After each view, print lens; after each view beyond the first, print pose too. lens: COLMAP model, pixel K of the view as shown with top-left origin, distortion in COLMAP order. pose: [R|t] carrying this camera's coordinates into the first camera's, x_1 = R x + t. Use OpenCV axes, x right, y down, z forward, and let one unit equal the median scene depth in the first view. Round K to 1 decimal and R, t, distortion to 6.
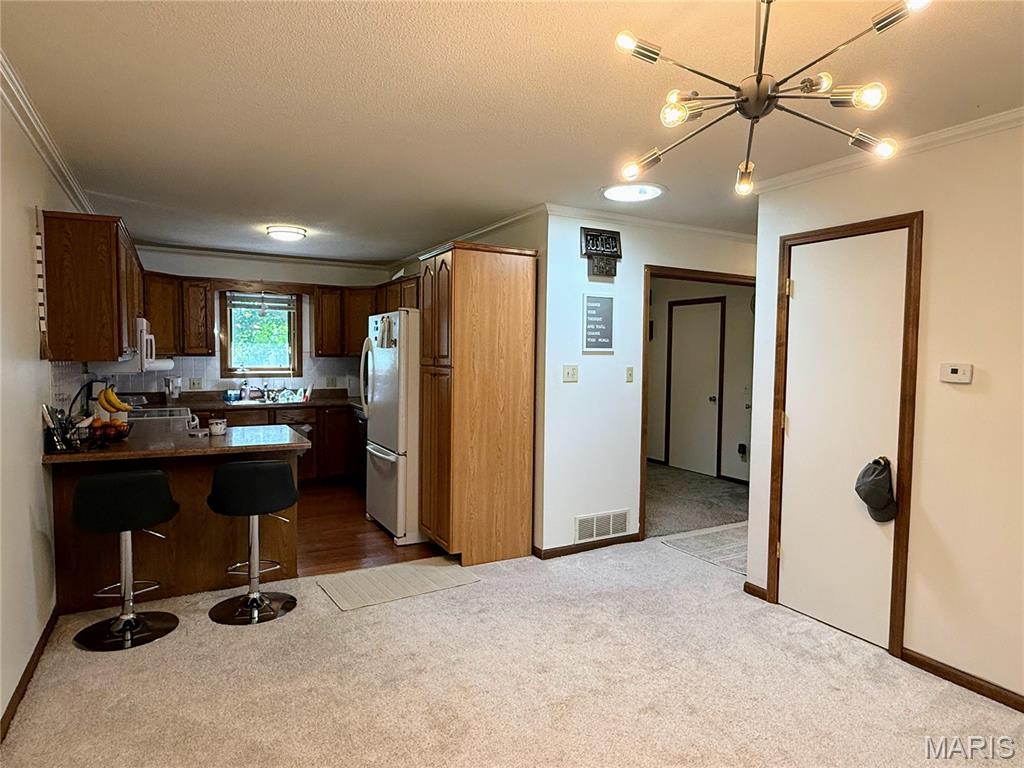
lens RADIAL K [[597.3, 0, 511.4], [0, 597.3, 385.3], [0, 0, 1]] dist [0.000291, 0.004716]
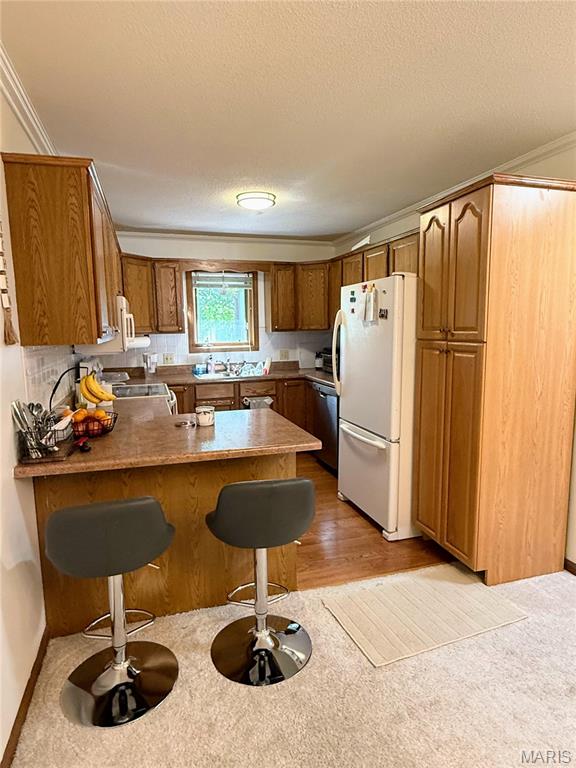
lens RADIAL K [[448.0, 0, 288.4], [0, 448.0, 382.6], [0, 0, 1]] dist [0.000291, 0.004716]
pose [[0.979670, 0.000254, -0.200615, -0.205904], [0.014431, 0.997319, 0.071733, -0.020402], [0.200095, -0.073169, 0.977040, 0.332269]]
